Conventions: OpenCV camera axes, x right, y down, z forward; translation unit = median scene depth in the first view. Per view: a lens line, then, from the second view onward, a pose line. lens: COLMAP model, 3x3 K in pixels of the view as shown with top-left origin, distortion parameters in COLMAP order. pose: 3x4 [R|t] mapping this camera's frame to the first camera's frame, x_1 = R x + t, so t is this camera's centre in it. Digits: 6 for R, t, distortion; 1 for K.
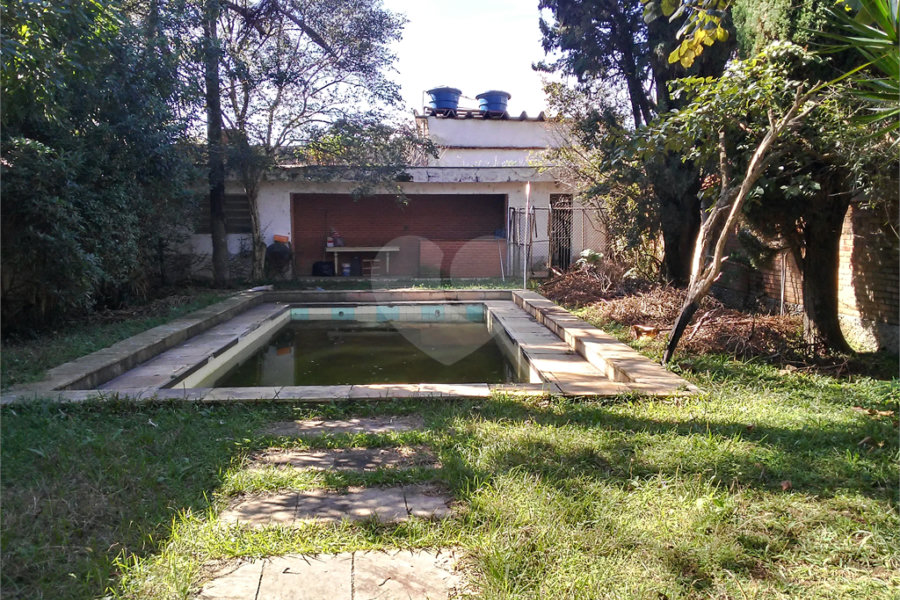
lens RADIAL K [[706.2, 0, 452.0], [0, 706.2, 296.3], [0, 0, 1]] dist [-0.006829, -0.017184]
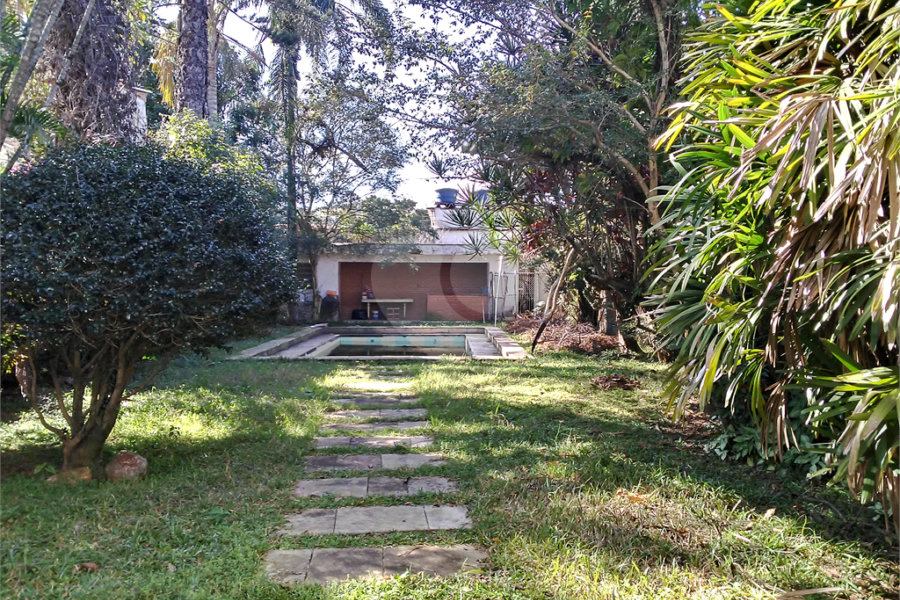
lens RADIAL K [[706.2, 0, 452.0], [0, 706.2, 296.3], [0, 0, 1]] dist [-0.006829, -0.017184]
pose [[0.999234, 0.005448, -0.038760, 0.062812], [-0.008484, 0.996870, -0.078604, 0.037868], [0.038210, 0.078873, 0.996152, -0.442133]]
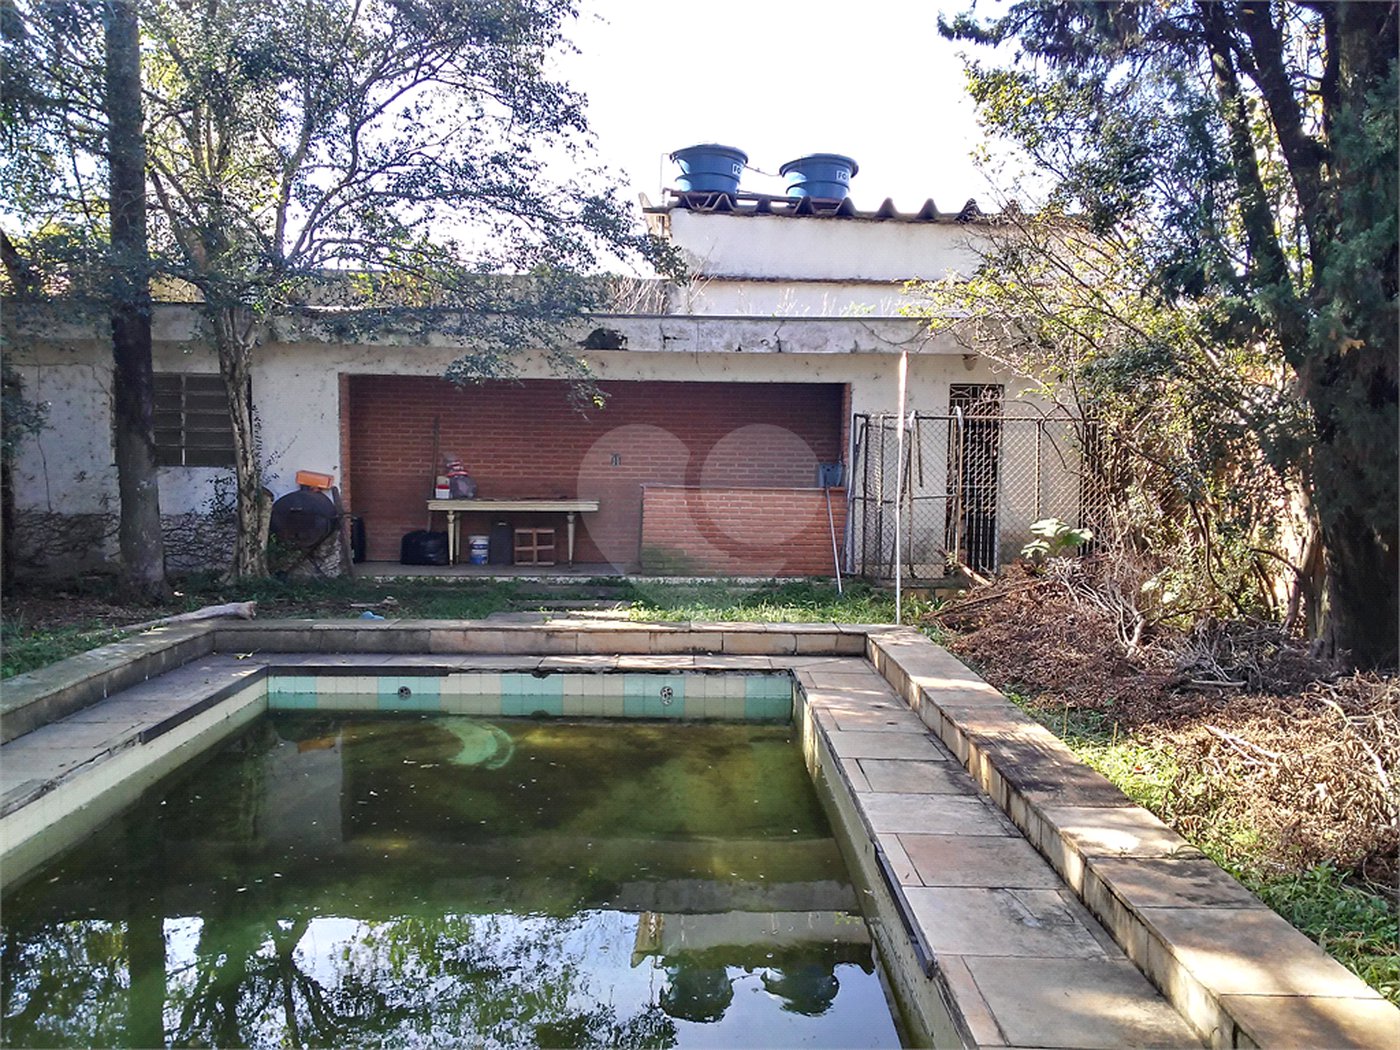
lens RADIAL K [[1104.2, 0, 655.4], [0, 1104.2, 528.3], [0, 0, 1]] dist [0.113008, -0.168363]
pose [[0.997361, 0.019669, -0.069892, 0.010450], [-0.021421, 0.999473, -0.024405, -0.040296], [0.069375, 0.025838, 0.997256, 0.343034]]
